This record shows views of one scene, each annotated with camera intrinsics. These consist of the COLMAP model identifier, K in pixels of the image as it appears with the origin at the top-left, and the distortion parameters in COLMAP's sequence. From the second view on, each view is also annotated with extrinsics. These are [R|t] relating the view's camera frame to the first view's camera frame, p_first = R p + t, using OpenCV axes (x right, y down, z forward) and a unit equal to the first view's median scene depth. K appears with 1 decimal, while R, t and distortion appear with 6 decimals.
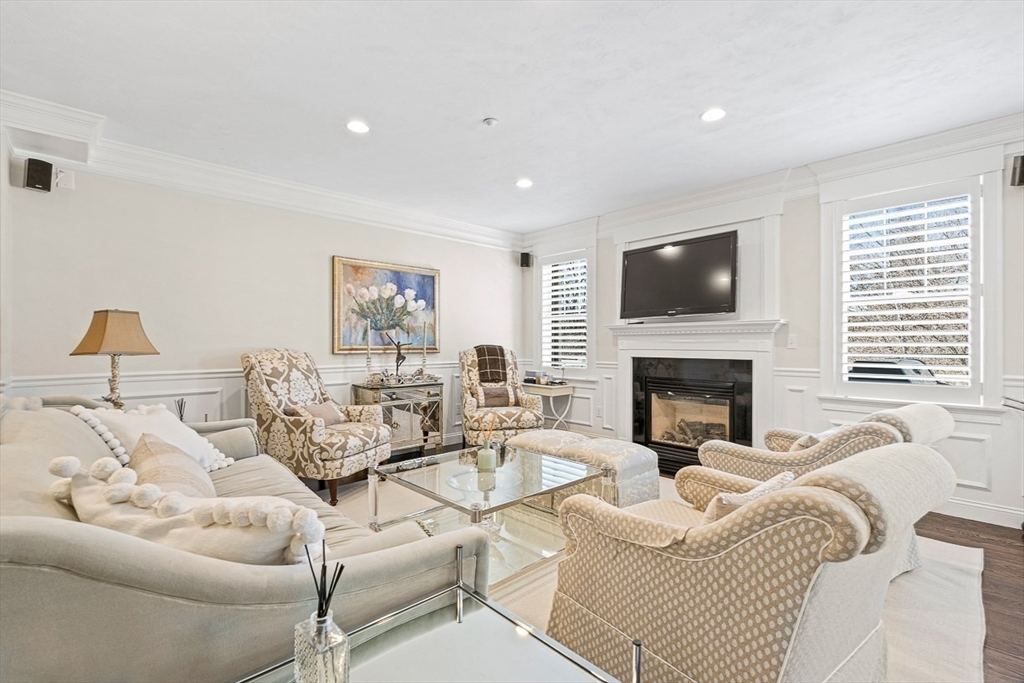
lens RADIAL K [[453.0, 0, 509.8], [0, 453.0, 341.4], [0, 0, 1]] dist [-0.009303, 0.000910]
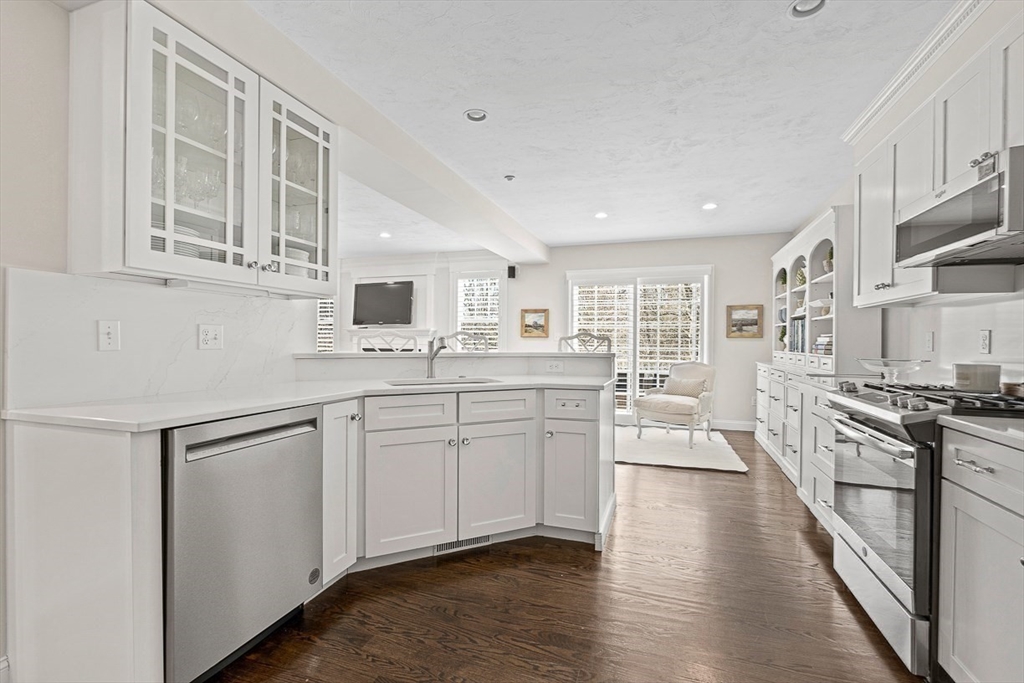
lens RADIAL K [[453.0, 0, 512.3], [0, 453.0, 347.5], [0, 0, 1]] dist [-0.009303, 0.000910]
pose [[0.882943, 0.001634, 0.469477, -0.018691], [-0.010041, 0.999831, 0.015405, 0.000873], [-0.469372, -0.018316, 0.882811, -0.748675]]
